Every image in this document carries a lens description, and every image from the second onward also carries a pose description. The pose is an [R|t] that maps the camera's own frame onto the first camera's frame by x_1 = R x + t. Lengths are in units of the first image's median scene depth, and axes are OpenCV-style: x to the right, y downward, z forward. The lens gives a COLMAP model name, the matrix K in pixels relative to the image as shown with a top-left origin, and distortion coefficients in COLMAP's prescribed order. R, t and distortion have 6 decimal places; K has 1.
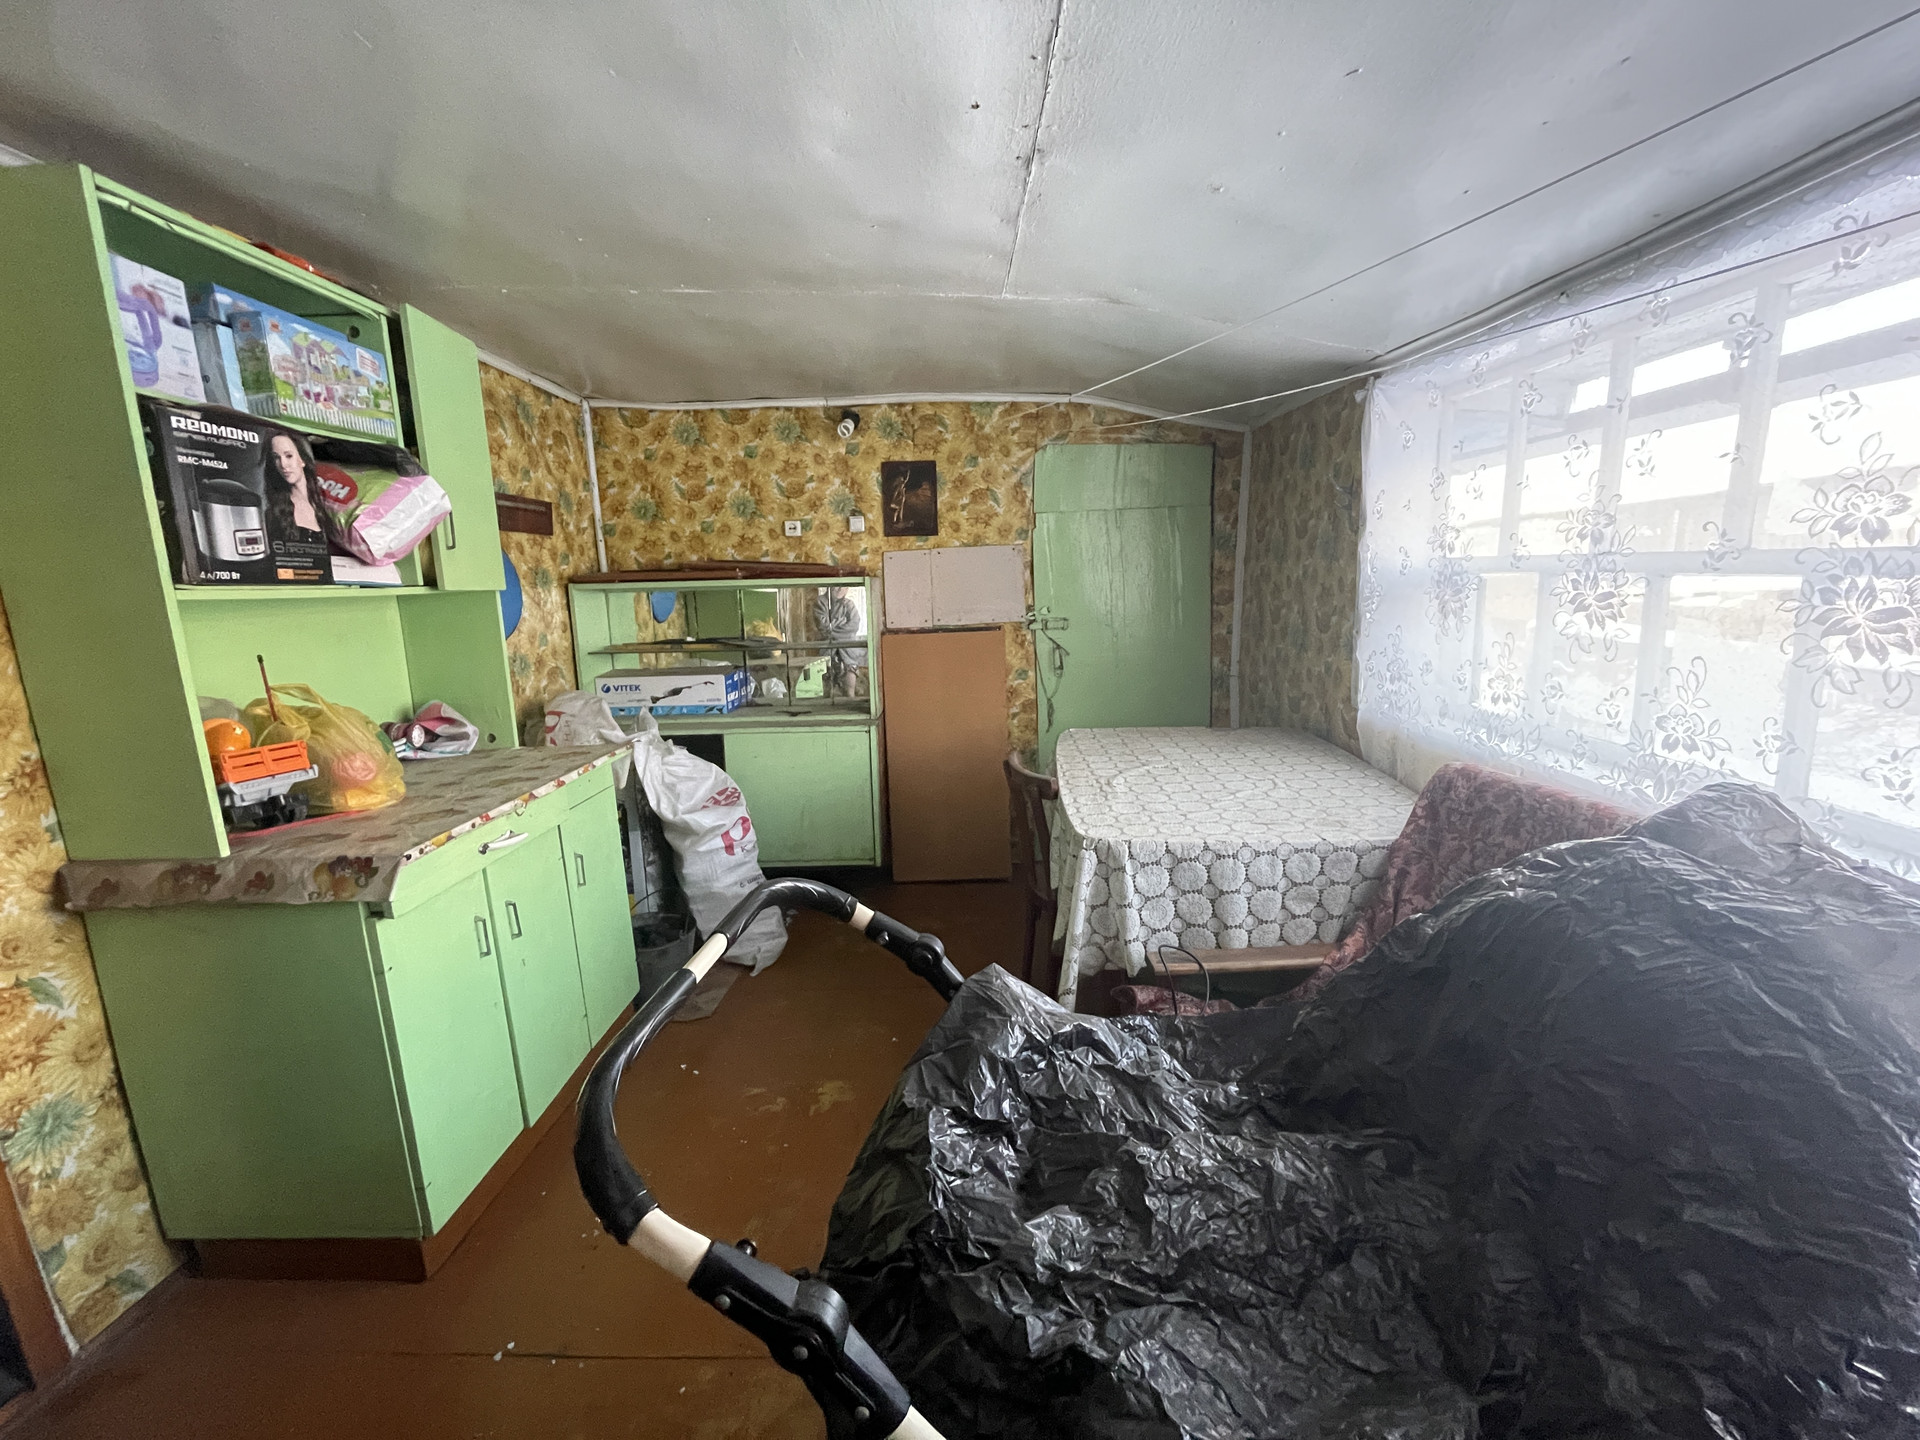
lens RADIAL K [[772.3, 0, 957.4], [0, 772.3, 725.4], [0, 0, 1]] dist [-0.001952, -0.000518]
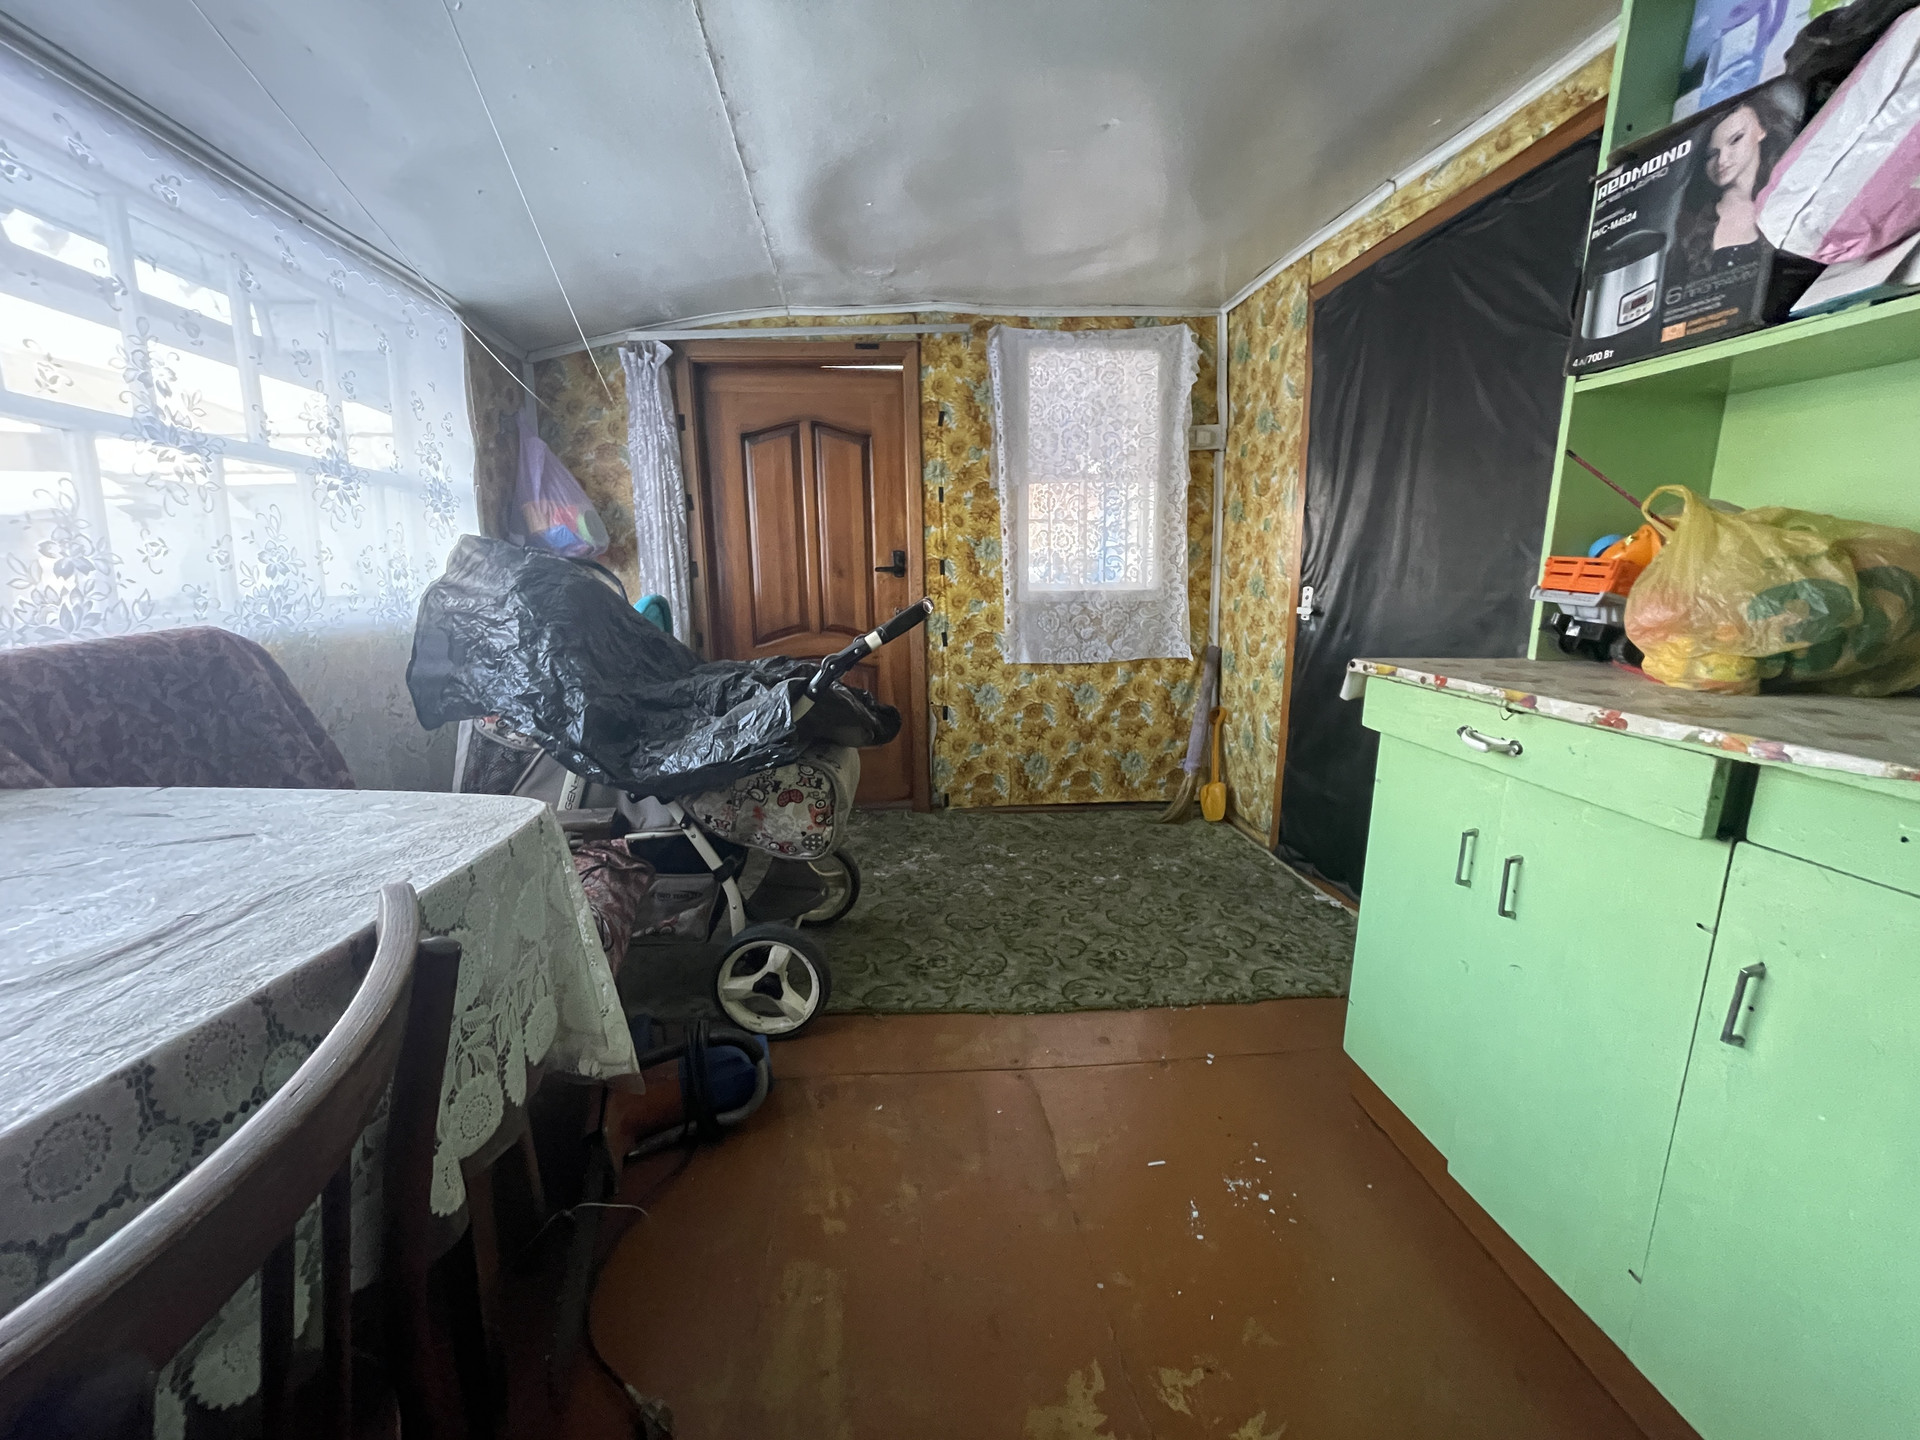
lens RADIAL K [[772.3, 0, 964.6], [0, 772.3, 715.5], [0, 0, 1]] dist [-0.001952, -0.000518]
pose [[-0.991387, 0.054184, -0.119231, -0.082164], [0.006026, 0.928309, 0.371761, -0.137924], [0.130827, 0.367840, -0.920640, 1.792796]]
